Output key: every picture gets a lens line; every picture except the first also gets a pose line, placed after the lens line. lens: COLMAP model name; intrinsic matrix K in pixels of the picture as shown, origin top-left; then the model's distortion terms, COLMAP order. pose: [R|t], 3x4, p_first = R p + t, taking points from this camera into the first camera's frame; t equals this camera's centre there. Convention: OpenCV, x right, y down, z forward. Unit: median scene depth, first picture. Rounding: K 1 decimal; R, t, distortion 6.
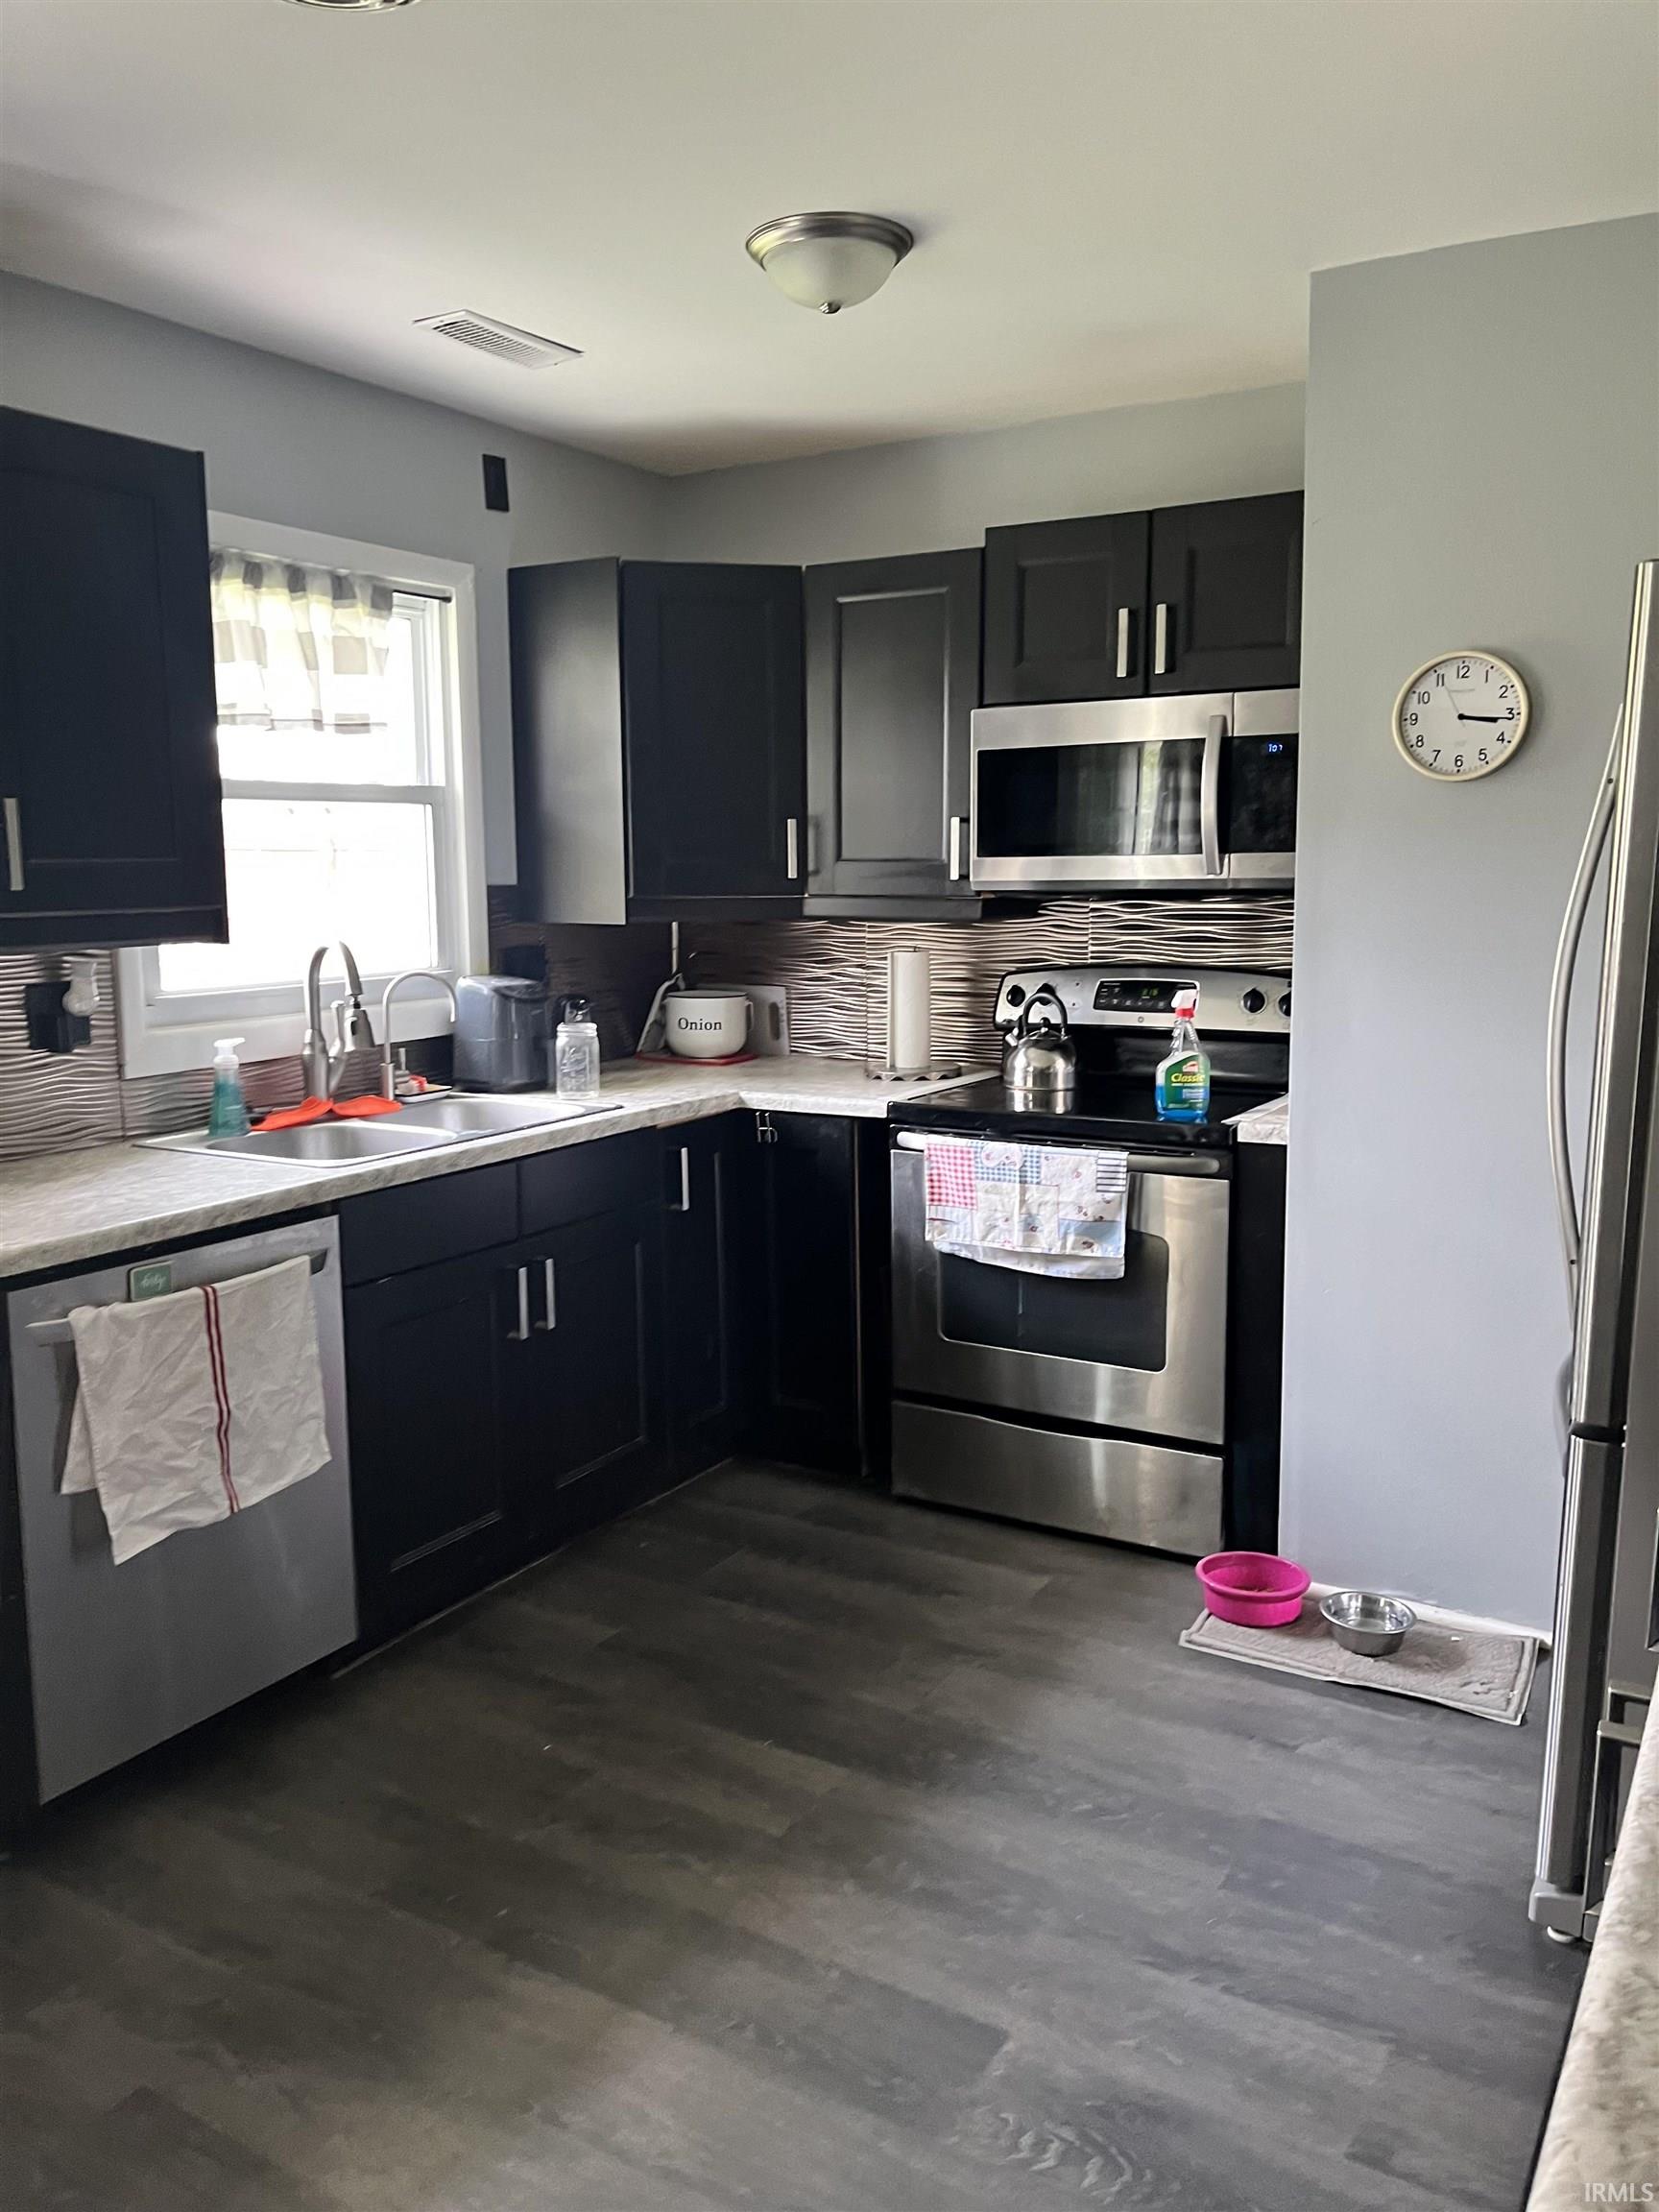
lens RADIAL K [[1680.8, 0, 820.9], [0, 1680.8, 1093.1], [0, 0, 1]] dist [0.050564, -0.073430]
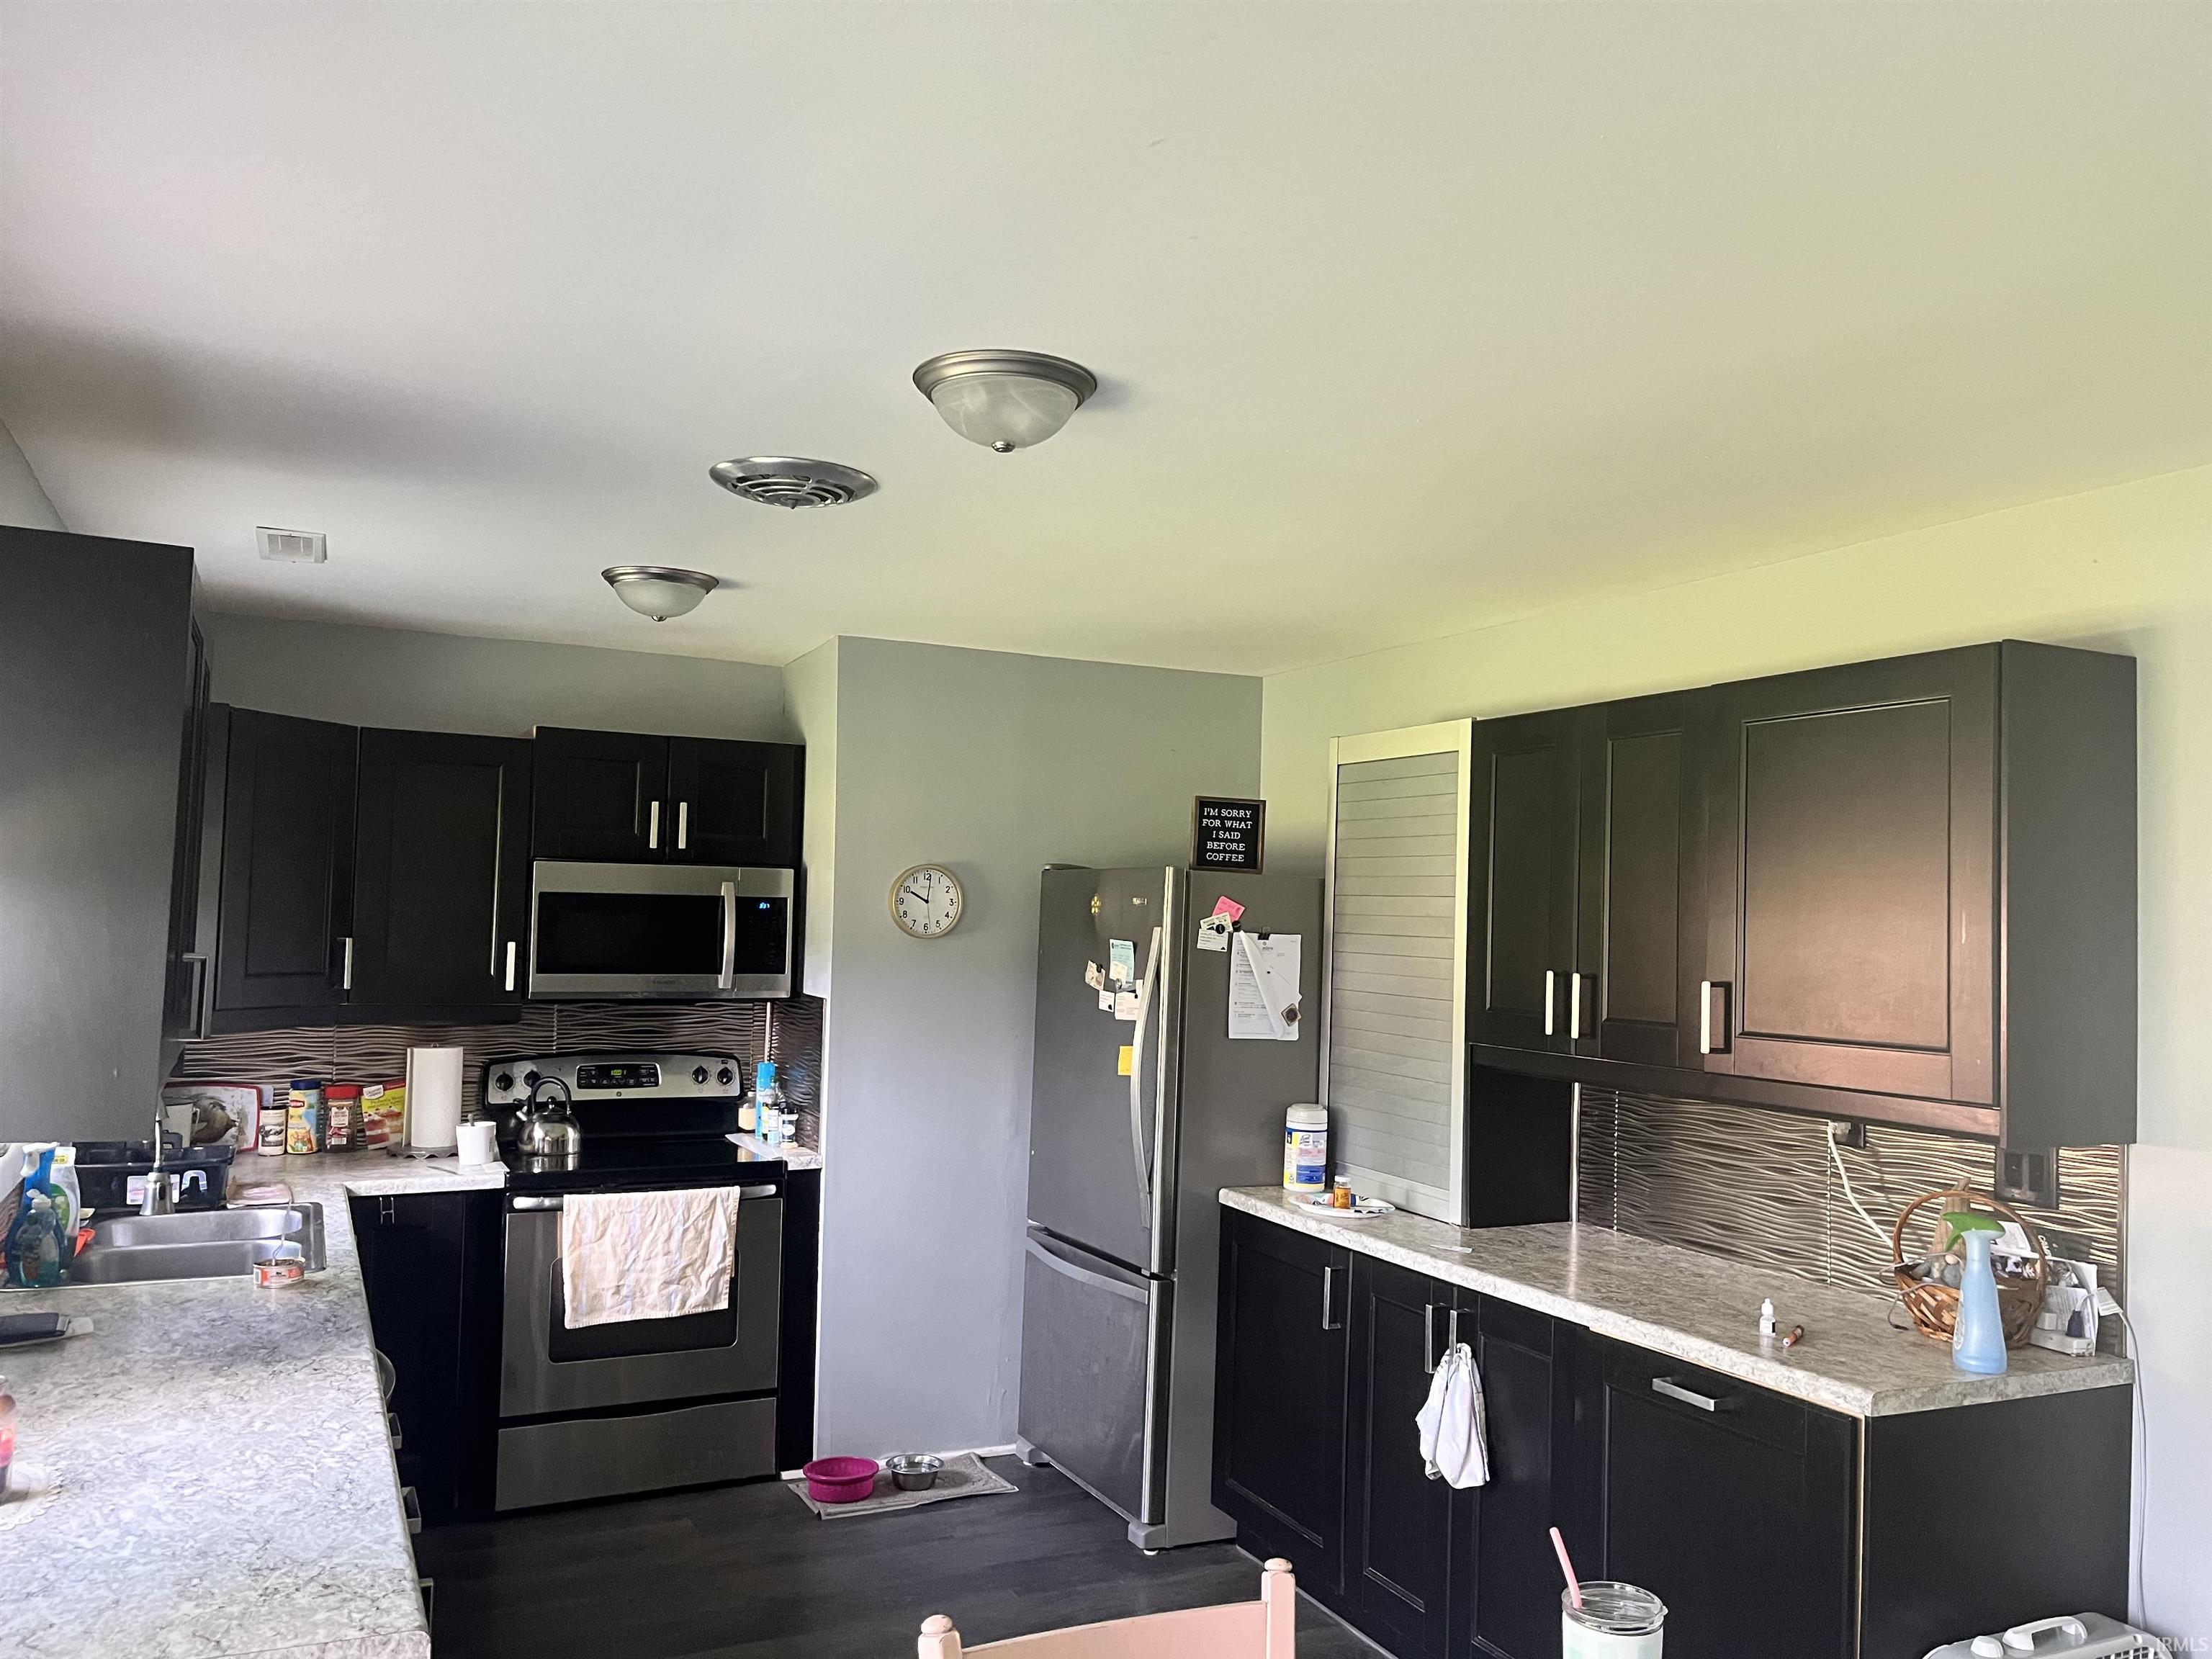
lens RADIAL K [[1680.8, 0, 1119.5], [0, 1680.8, 835.0], [0, 0, 1]] dist [0.050564, -0.073430]
pose [[0.535351, 0.064716, 0.842147, -0.821873], [0.088300, 0.987309, -0.132004, -0.038681], [-0.840001, 0.145030, 0.522842, -0.063197]]
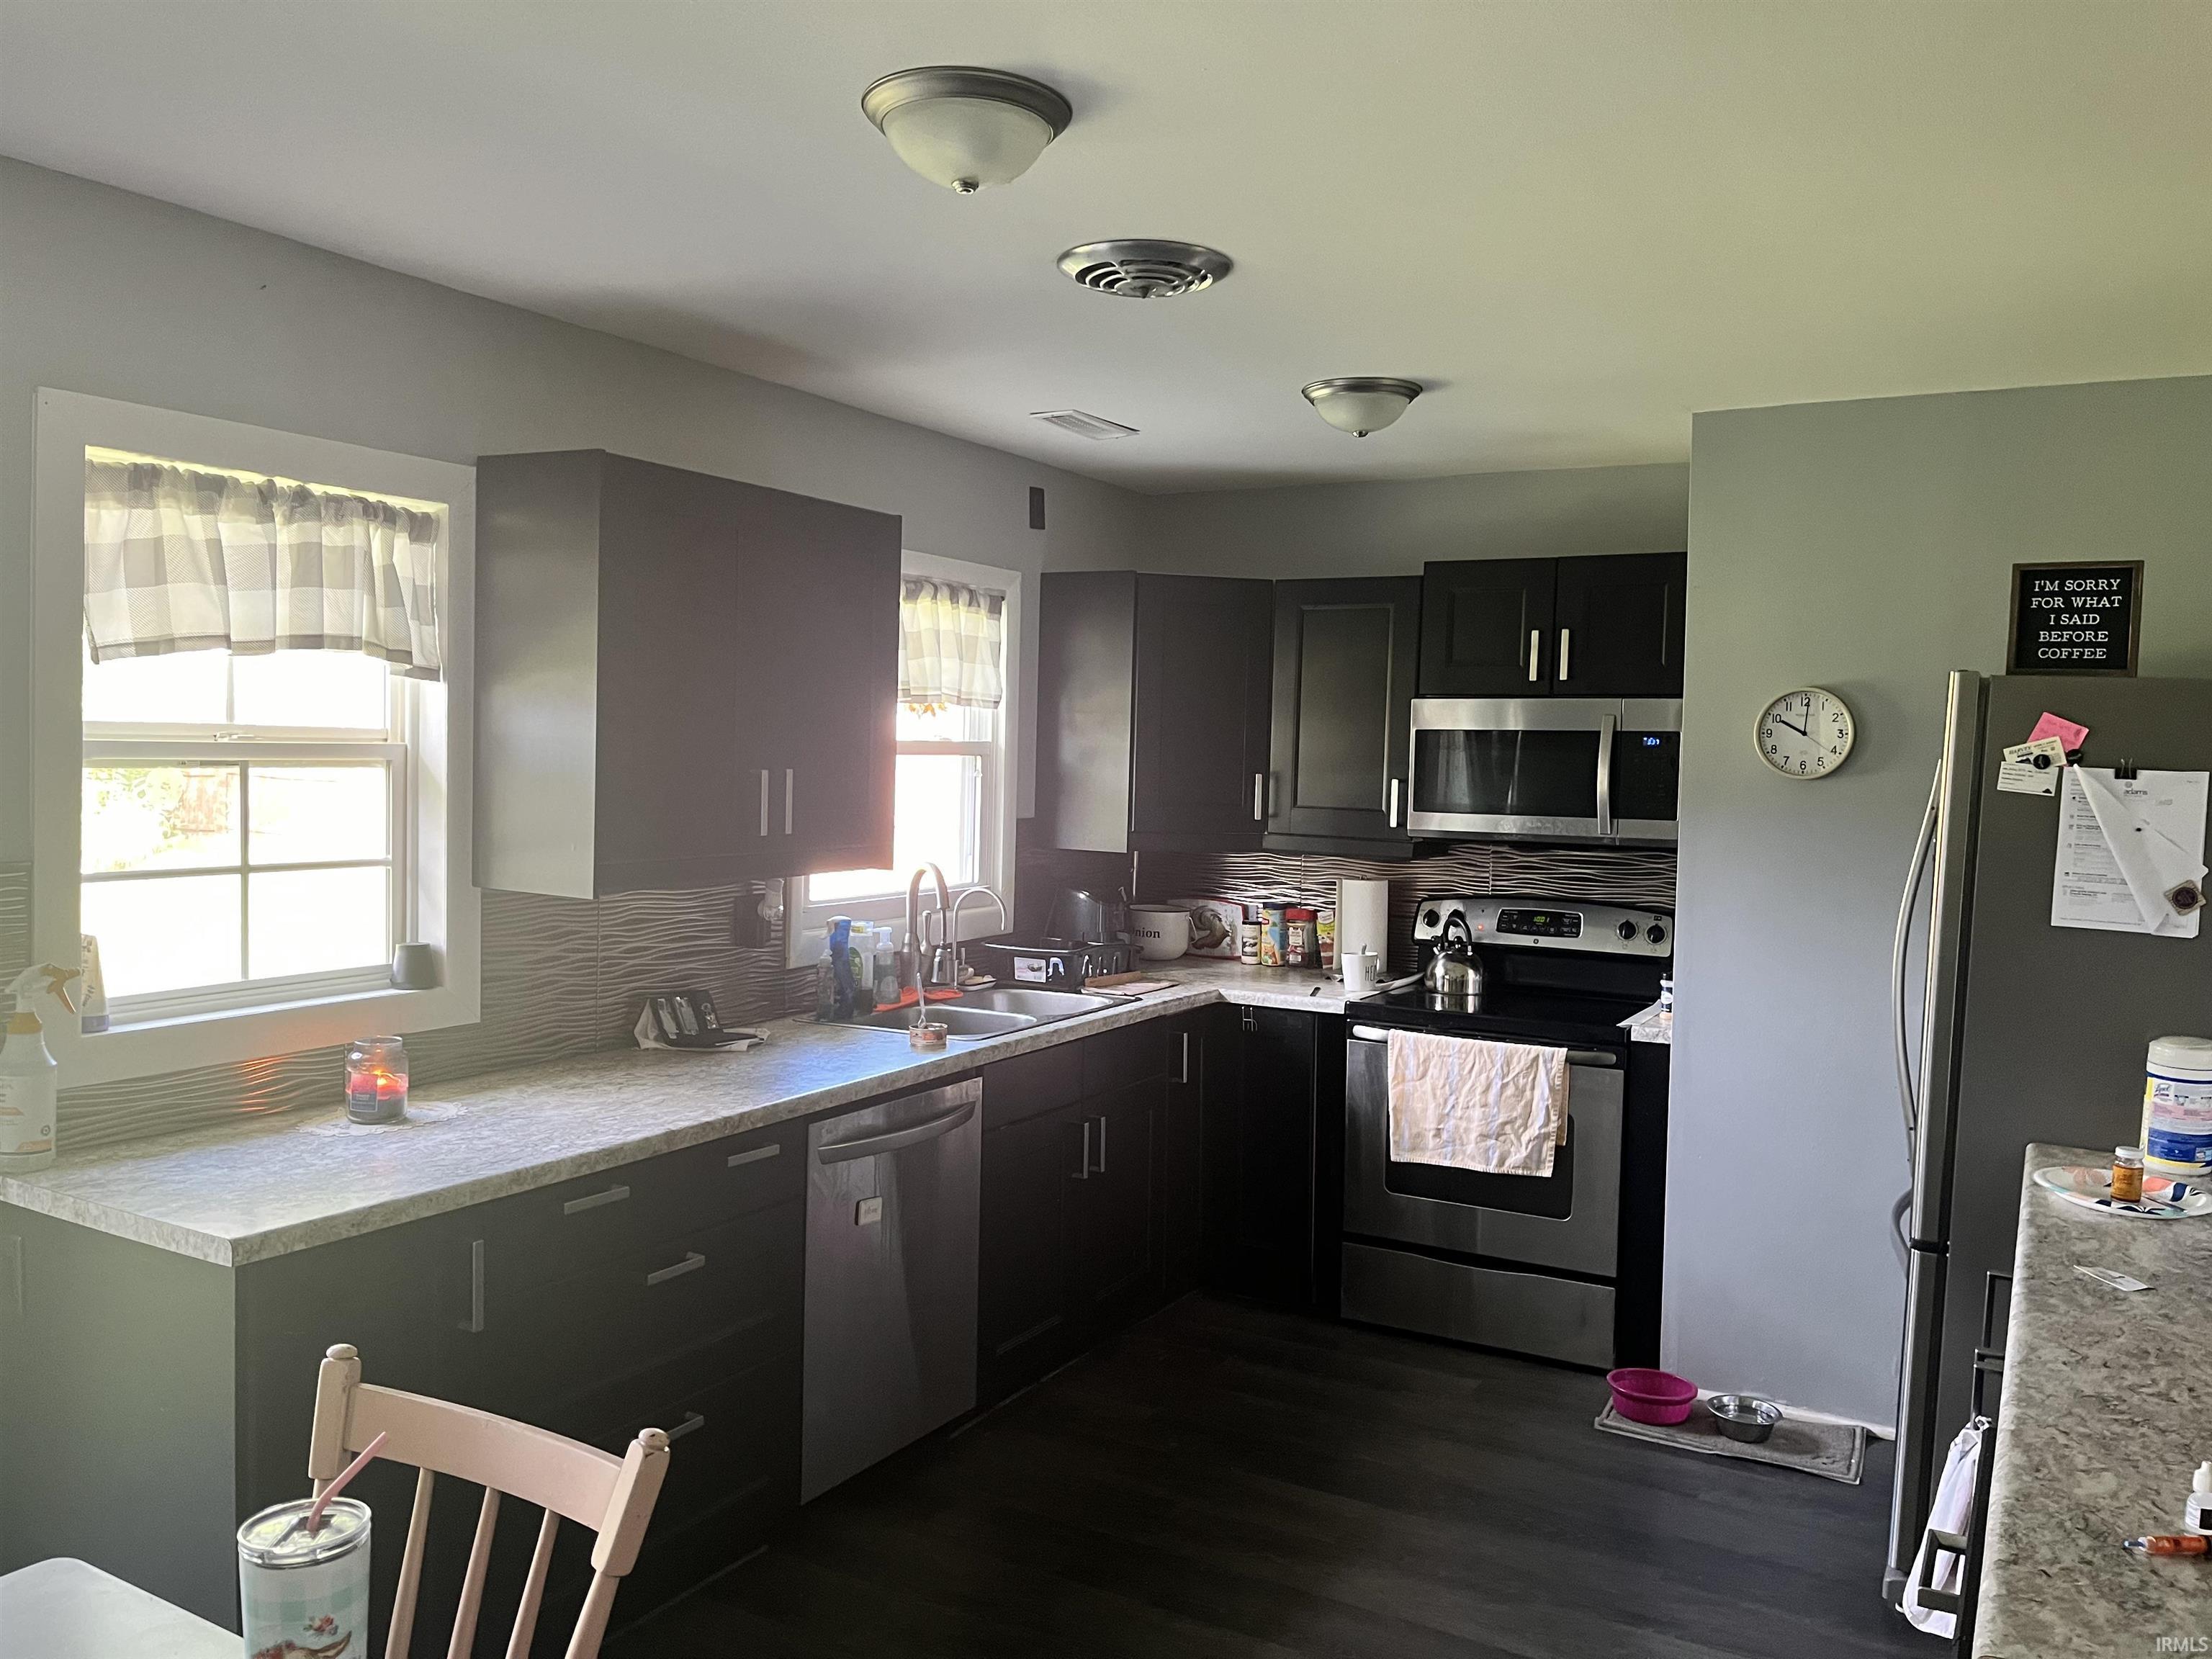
lens RADIAL K [[1680.8, 0, 1119.9], [0, 1680.8, 837.4], [0, 0, 1]] dist [0.050564, -0.073430]
pose [[0.999060, 0.030354, 0.030949, -0.184180], [-0.027606, 0.995944, -0.085635, -0.004727], [-0.033423, 0.084700, 0.995846, -0.289874]]
